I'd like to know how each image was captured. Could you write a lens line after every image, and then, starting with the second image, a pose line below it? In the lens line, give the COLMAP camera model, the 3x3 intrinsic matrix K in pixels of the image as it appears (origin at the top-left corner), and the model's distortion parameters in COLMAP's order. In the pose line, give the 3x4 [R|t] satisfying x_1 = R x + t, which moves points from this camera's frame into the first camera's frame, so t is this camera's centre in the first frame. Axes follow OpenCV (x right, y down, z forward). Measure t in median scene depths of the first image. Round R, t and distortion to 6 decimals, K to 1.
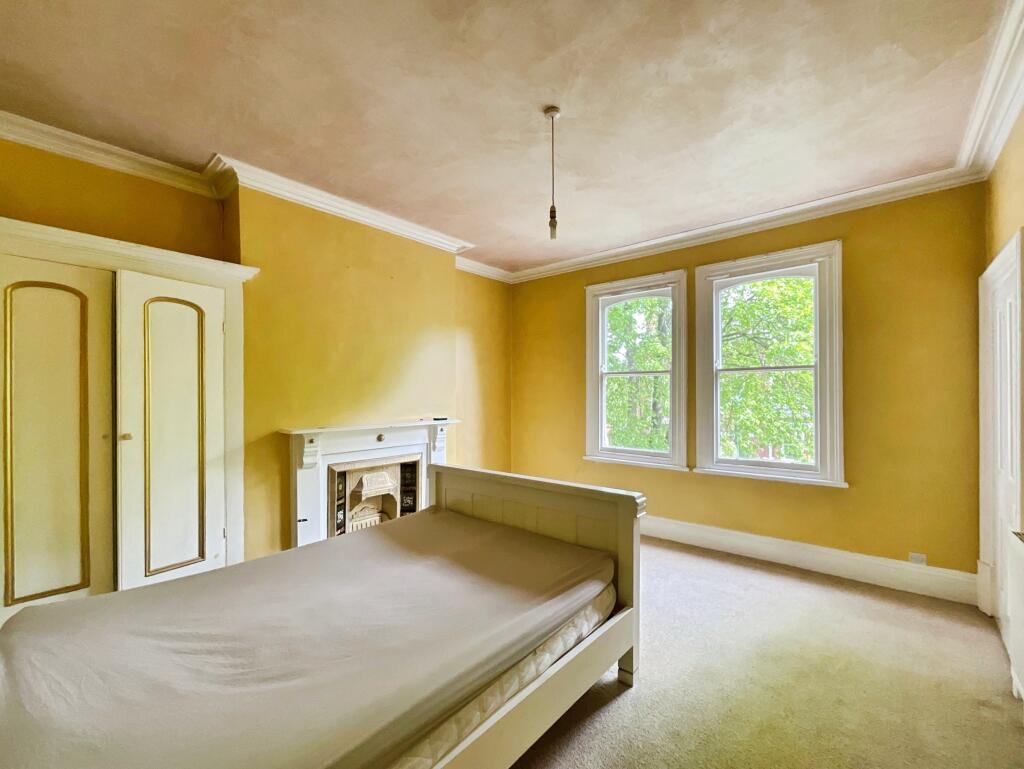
lens RADIAL K [[413.4, 0, 511.1], [0, 413.4, 393.6], [0, 0, 1]] dist [0.002469, 0.000000]
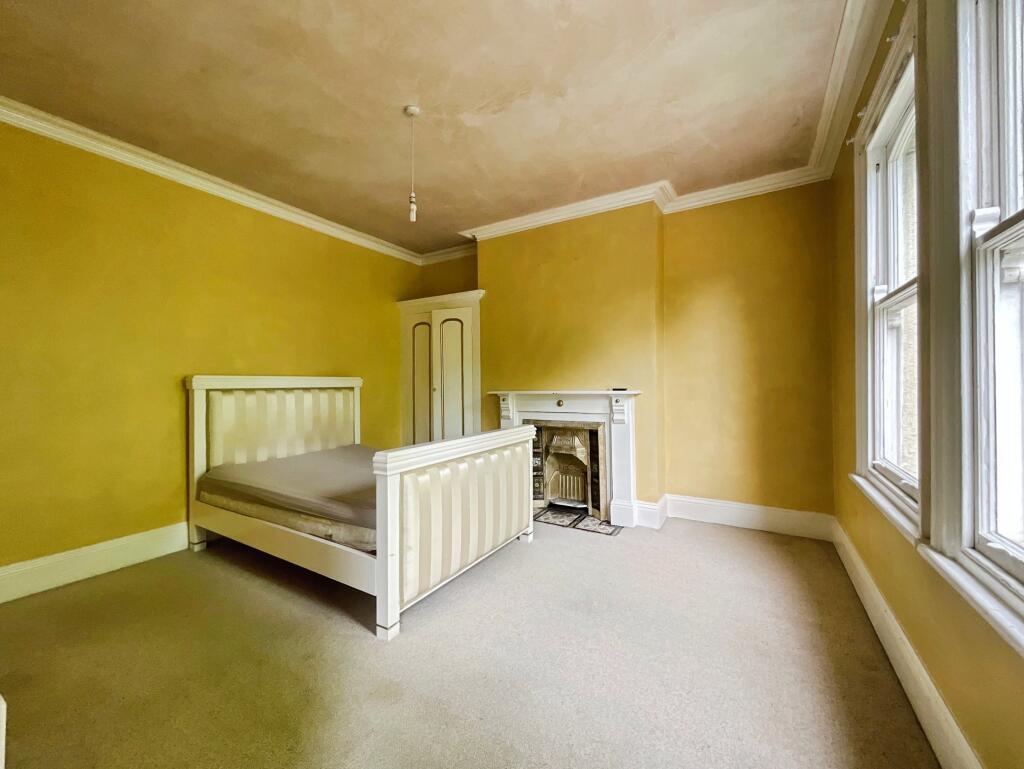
lens RADIAL K [[413.4, 0, 509.8], [0, 413.4, 382.2], [0, 0, 1]] dist [0.002469, 0.000000]
pose [[0.190680, -0.007609, -0.981623, 0.921292], [0.007945, 0.999949, -0.006208, 0.063840], [0.981620, -0.006616, 0.190731, 0.754688]]
